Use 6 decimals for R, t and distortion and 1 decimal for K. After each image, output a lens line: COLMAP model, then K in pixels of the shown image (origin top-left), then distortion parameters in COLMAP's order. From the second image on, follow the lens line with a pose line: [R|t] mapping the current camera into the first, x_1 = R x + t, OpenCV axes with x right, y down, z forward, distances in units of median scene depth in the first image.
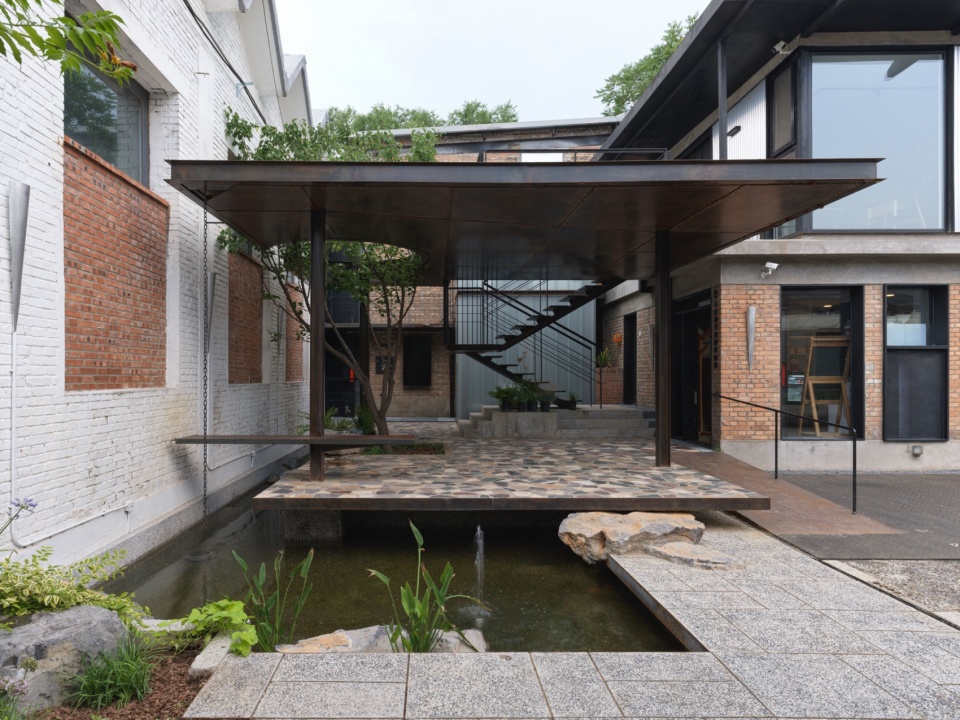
lens RADIAL K [[576.6, 0, 455.3], [0, 576.6, 374.7], [0, 0, 1]] dist [0.001921, -0.000870]
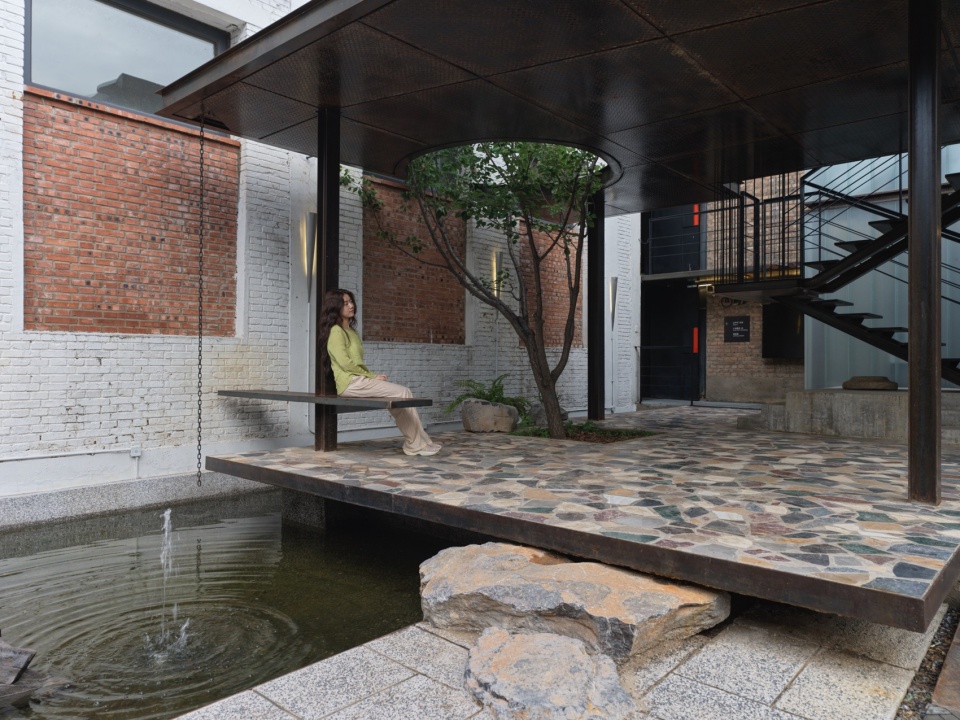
lens RADIAL K [[690.5, 0, 481.7], [0, 690.5, 357.7], [0, 0, 1]] dist [0.006578, 0.000948]
pose [[0.726108, -0.002753, -0.687575, 0.682635], [-0.001965, 0.999980, -0.006079, 0.073308], [0.687578, 0.005765, 0.726088, 0.544050]]
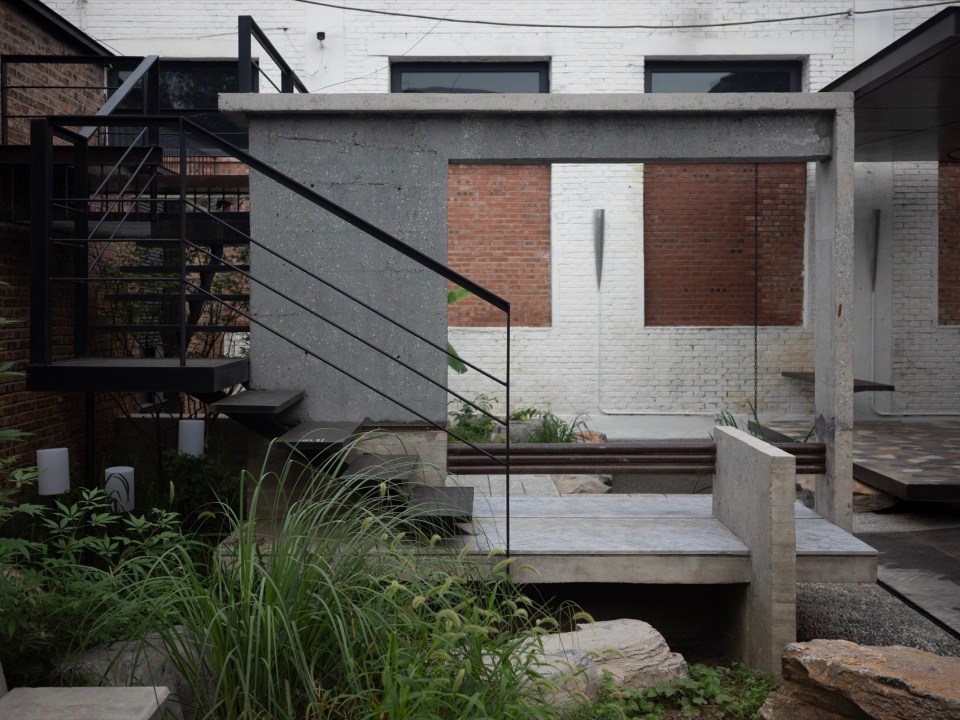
lens RADIAL K [[1187.8, 0, 477.9], [0, 1187.8, 358.4], [0, 0, 1]] dist [0.025447, 0.000000]
pose [[-0.042196, 0.006163, -0.999090, 2.138053], [0.002151, 0.999979, 0.006078, 0.080318], [0.999107, -0.001893, -0.042209, 0.570811]]
